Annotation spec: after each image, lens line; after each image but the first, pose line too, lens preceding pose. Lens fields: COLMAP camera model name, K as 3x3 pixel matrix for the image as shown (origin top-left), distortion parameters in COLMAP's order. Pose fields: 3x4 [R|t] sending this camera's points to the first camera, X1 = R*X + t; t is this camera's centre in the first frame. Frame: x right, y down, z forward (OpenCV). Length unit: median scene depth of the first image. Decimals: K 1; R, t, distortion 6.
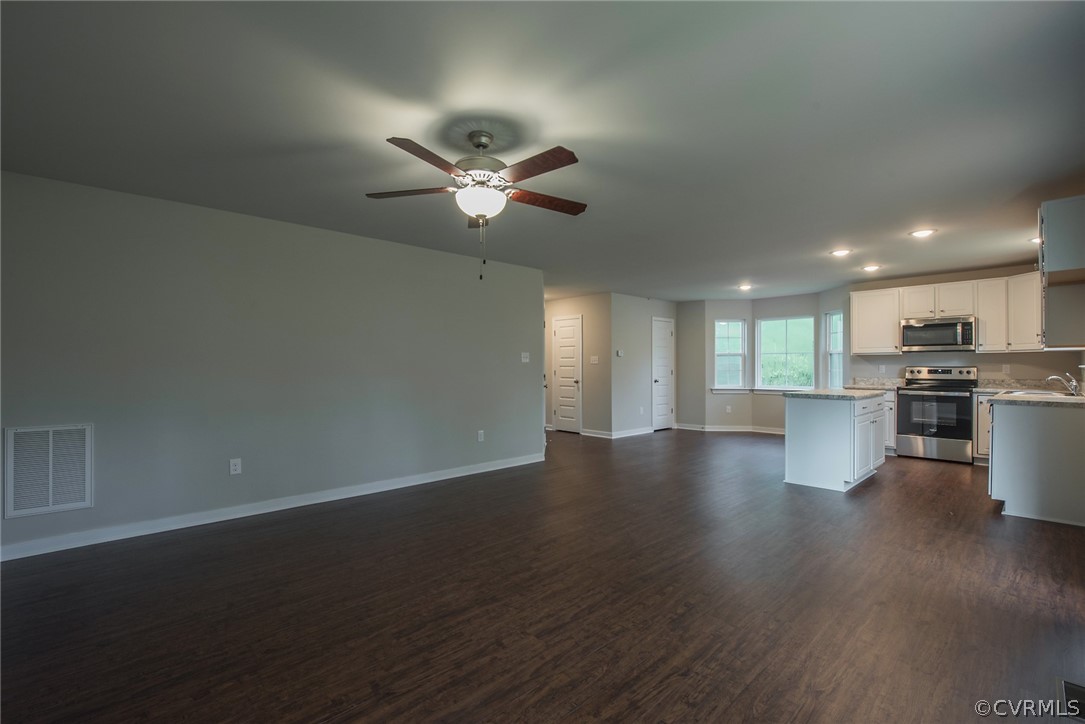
lens RADIAL K [[483.3, 0, 537.9], [0, 483.3, 365.8], [0, 0, 1]] dist [-0.014212, -0.000141]
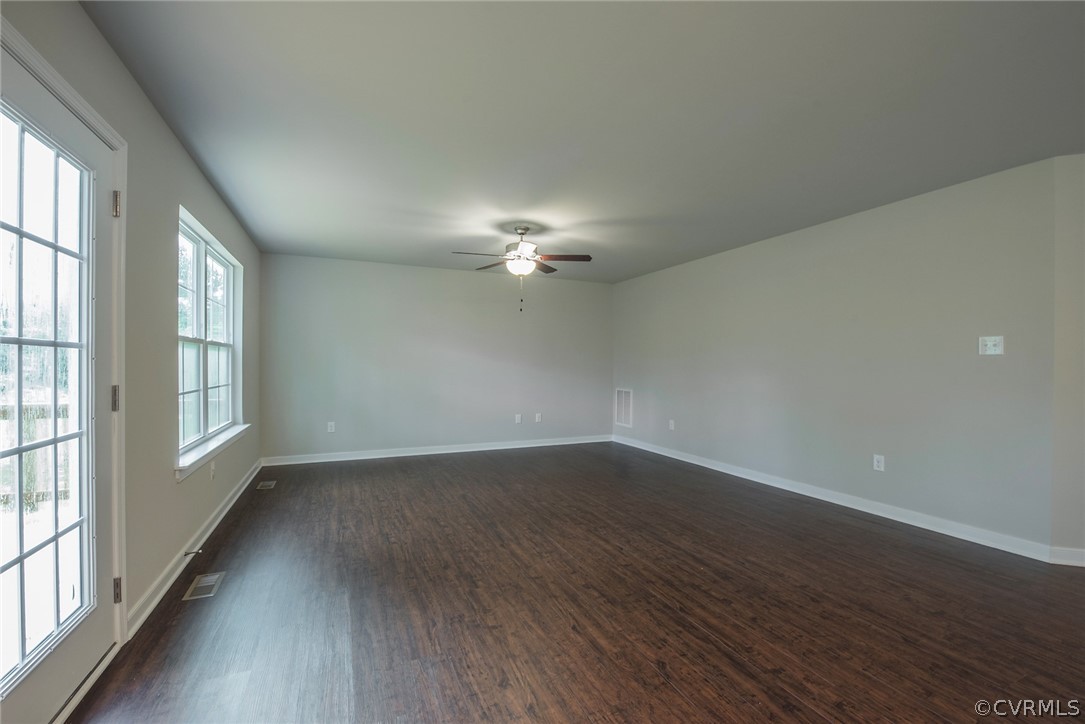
lens RADIAL K [[455.2, 0, 538.1], [0, 455.2, 359.5], [0, 0, 1]] dist [-0.016374, -0.000019]
pose [[-0.342396, -0.010474, -0.939497, 0.578068], [-0.004448, 0.999945, -0.009526, 0.004486], [0.939545, 0.000918, -0.342424, 0.667726]]
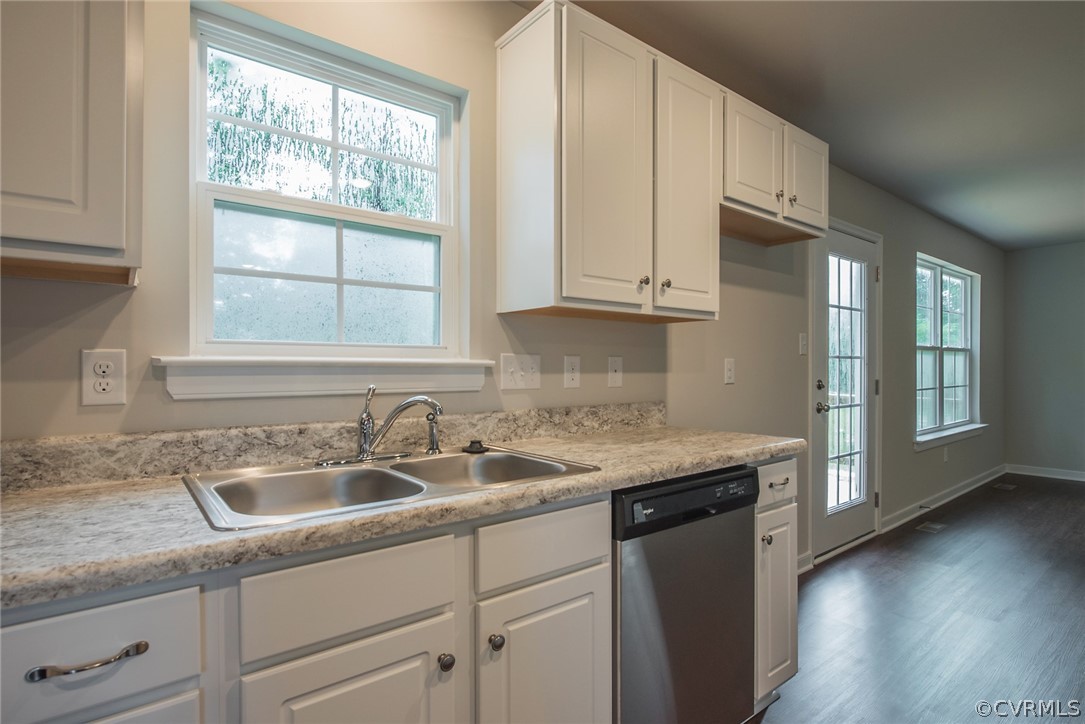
lens RADIAL K [[569.4, 0, 520.7], [0, 569.4, 346.1], [0, 0, 1]] dist [-0.002115, -0.000095]
pose [[-0.995871, -0.019347, 0.088695, 0.736683], [-0.020008, 0.999778, -0.006569, -0.005746], [-0.088548, -0.008316, -0.996037, 0.973708]]
